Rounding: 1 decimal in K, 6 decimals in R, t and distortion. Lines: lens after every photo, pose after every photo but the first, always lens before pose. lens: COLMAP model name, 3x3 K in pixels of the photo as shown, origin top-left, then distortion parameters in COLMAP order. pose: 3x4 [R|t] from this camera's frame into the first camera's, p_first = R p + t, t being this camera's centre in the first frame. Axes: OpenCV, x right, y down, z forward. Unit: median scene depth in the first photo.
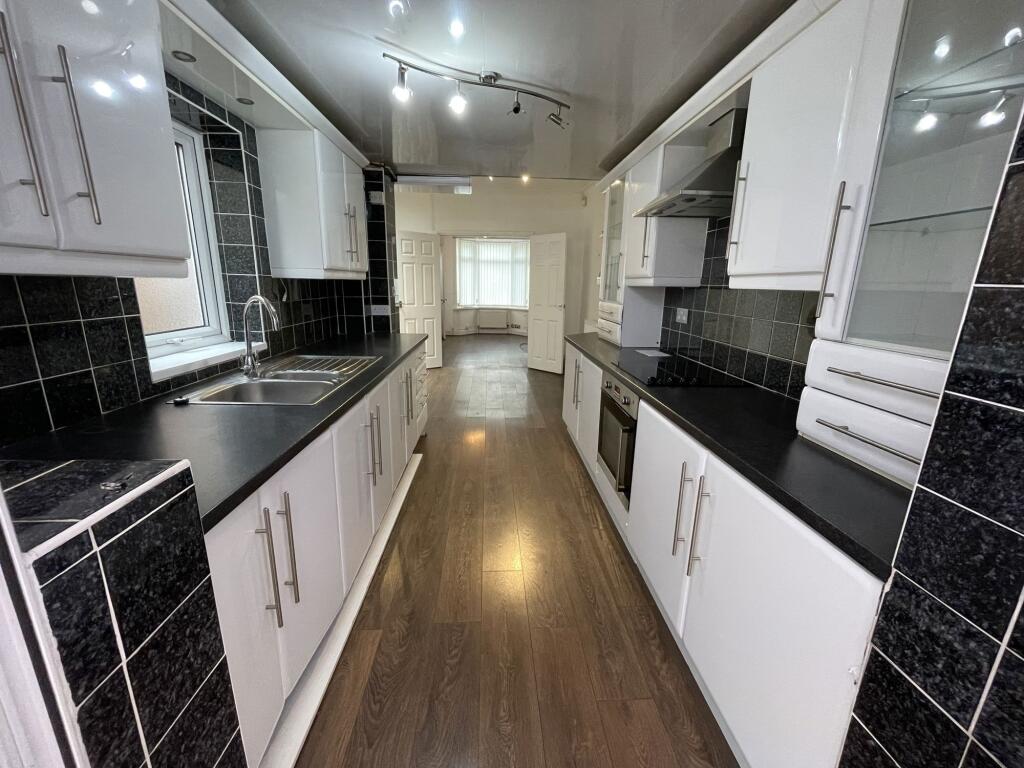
lens RADIAL K [[412.6, 0, 513.1], [0, 412.6, 383.9], [0, 0, 1]] dist [-0.002224, -0.000419]
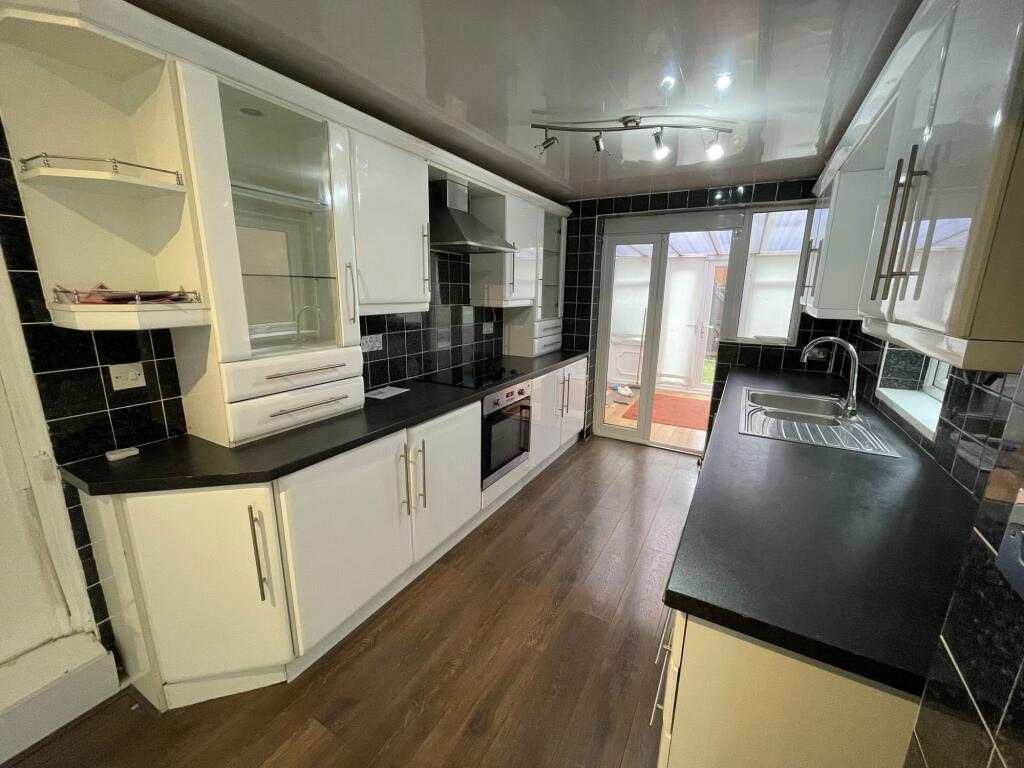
lens RADIAL K [[412.6, 0, 513.1], [0, 412.6, 383.9], [0, 0, 1]] dist [-0.002224, -0.000419]
pose [[-0.845053, -0.153357, 0.512219, -0.329989], [0.093838, 0.900579, 0.424443, -0.464640], [-0.526384, 0.406742, -0.746646, 1.653598]]
